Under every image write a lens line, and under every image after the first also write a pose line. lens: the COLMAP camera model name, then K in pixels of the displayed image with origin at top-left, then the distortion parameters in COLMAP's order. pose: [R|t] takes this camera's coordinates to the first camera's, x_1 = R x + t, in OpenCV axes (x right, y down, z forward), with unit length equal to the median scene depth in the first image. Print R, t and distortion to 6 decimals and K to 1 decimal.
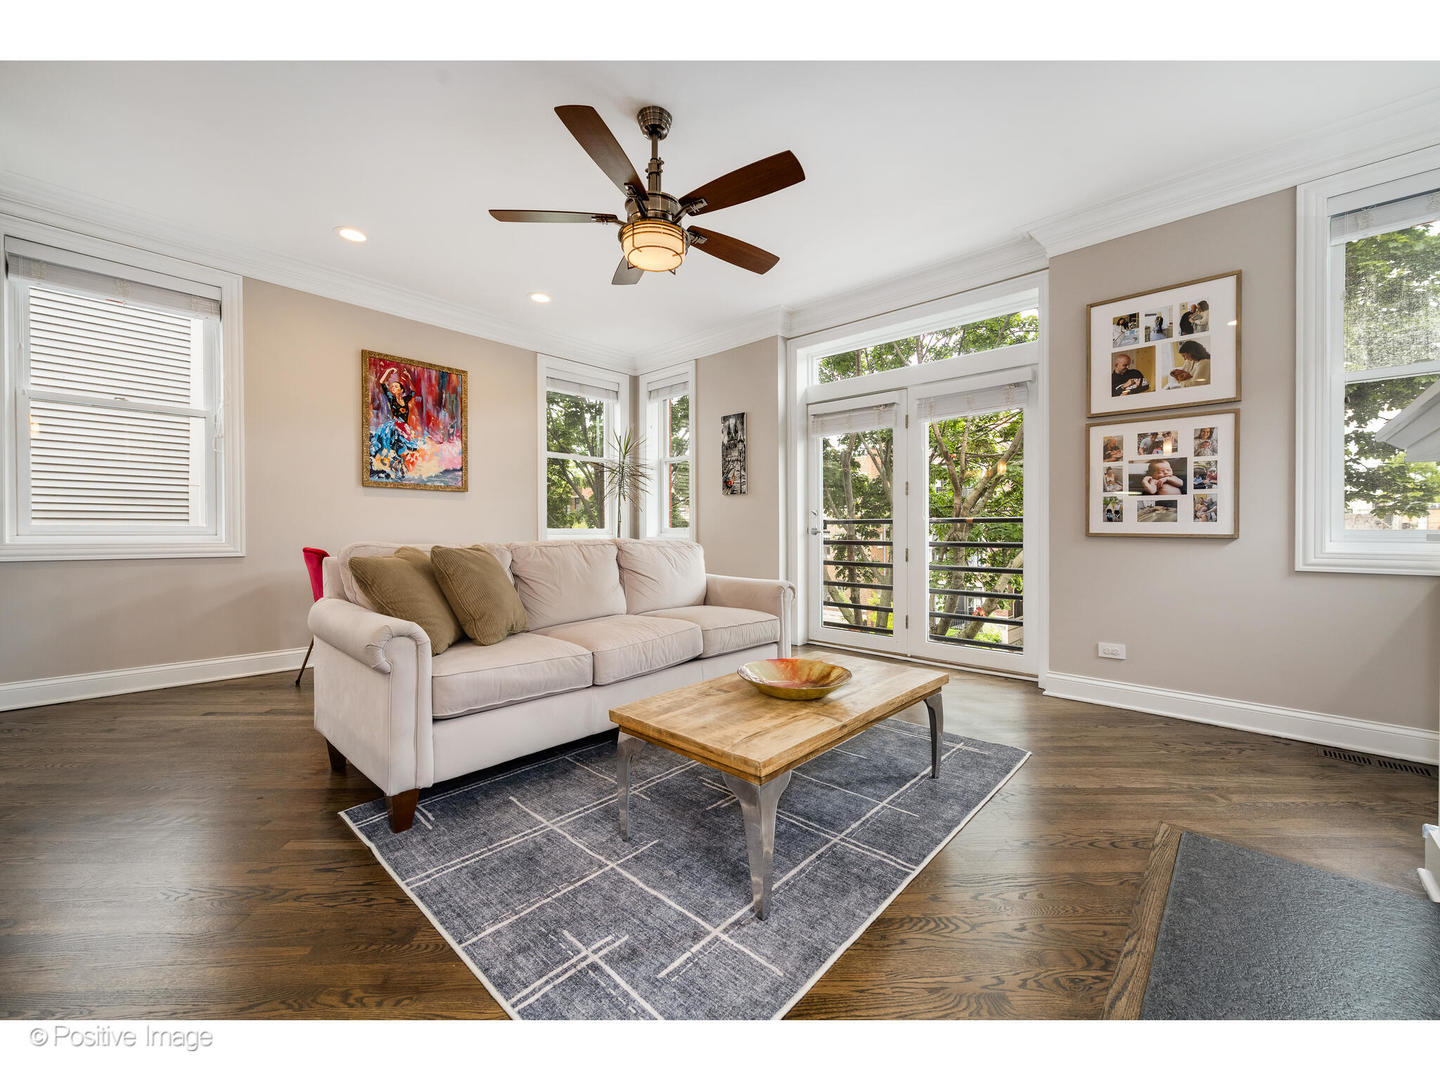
lens RADIAL K [[569.9, 0, 722.7], [0, 569.9, 541.6], [0, 0, 1]] dist [0.010057, -0.001273]
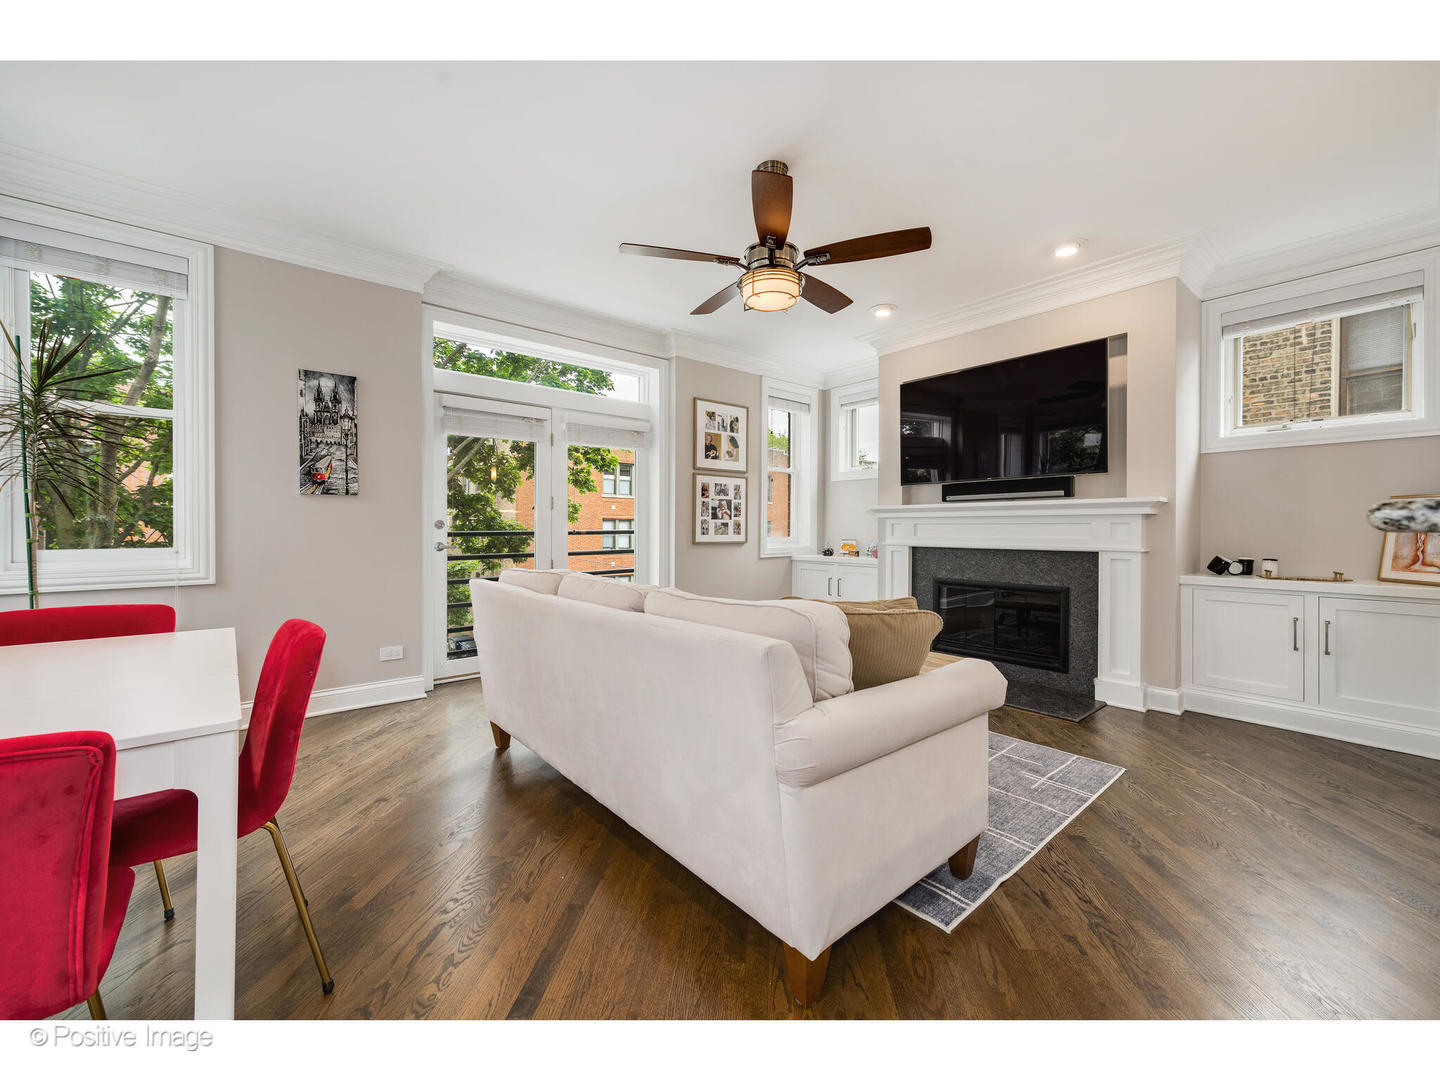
lens RADIAL K [[569.9, 0, 723.4], [0, 569.9, 533.3], [0, 0, 1]] dist [0.010057, -0.001273]
pose [[0.119843, -0.017587, 0.992637, -0.706741], [0.020859, 0.999667, 0.015194, -0.047562], [-0.992574, 0.018884, 0.120170, 0.572359]]
